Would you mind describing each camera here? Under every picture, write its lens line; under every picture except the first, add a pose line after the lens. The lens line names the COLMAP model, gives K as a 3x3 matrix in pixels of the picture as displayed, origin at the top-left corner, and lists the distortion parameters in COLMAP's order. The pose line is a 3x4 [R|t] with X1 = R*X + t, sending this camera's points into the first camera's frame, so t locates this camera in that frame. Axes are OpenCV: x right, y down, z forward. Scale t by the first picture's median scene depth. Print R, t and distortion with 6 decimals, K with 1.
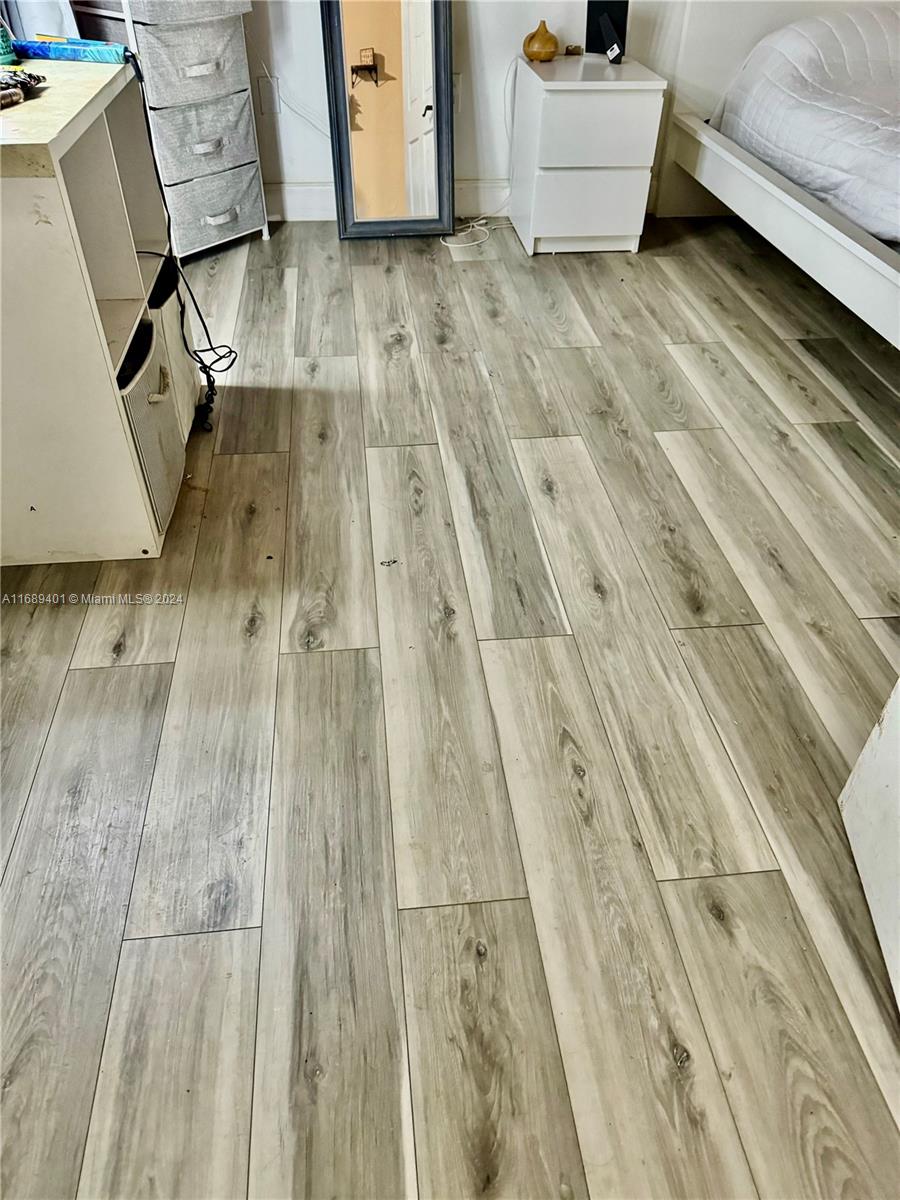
lens RADIAL K [[864.0, 0, 450.0], [0, 864.0, 600.0], [0, 0, 1]] dist [0.009599, -0.005695]
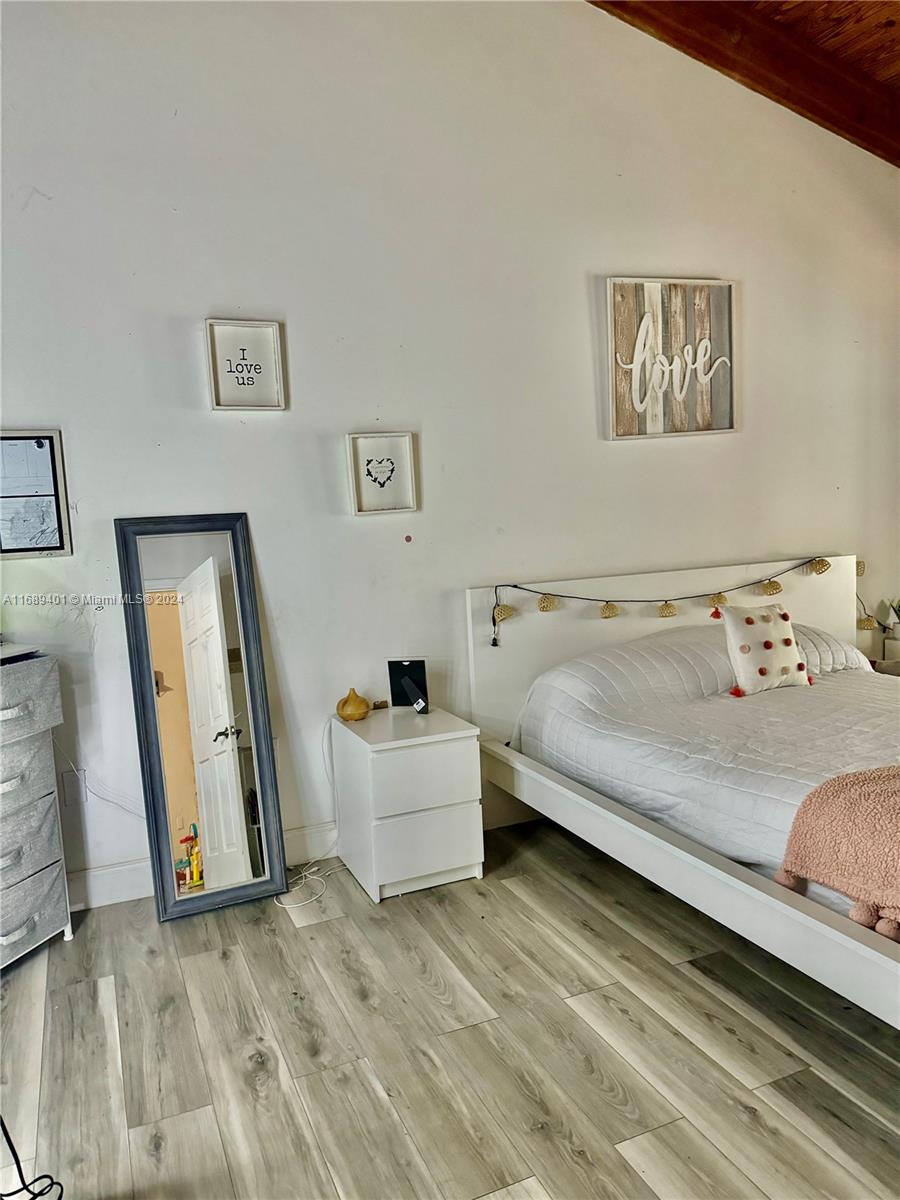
lens RADIAL K [[833.4, 0, 450.0], [0, 833.4, 600.0], [0, 0, 1]] dist [-0.010871, -0.000280]
pose [[0.948789, -0.080585, 0.305461, -0.089463], [0.237901, 0.818443, -0.523025, -0.197482], [-0.207854, 0.568909, 0.795700, 0.092375]]
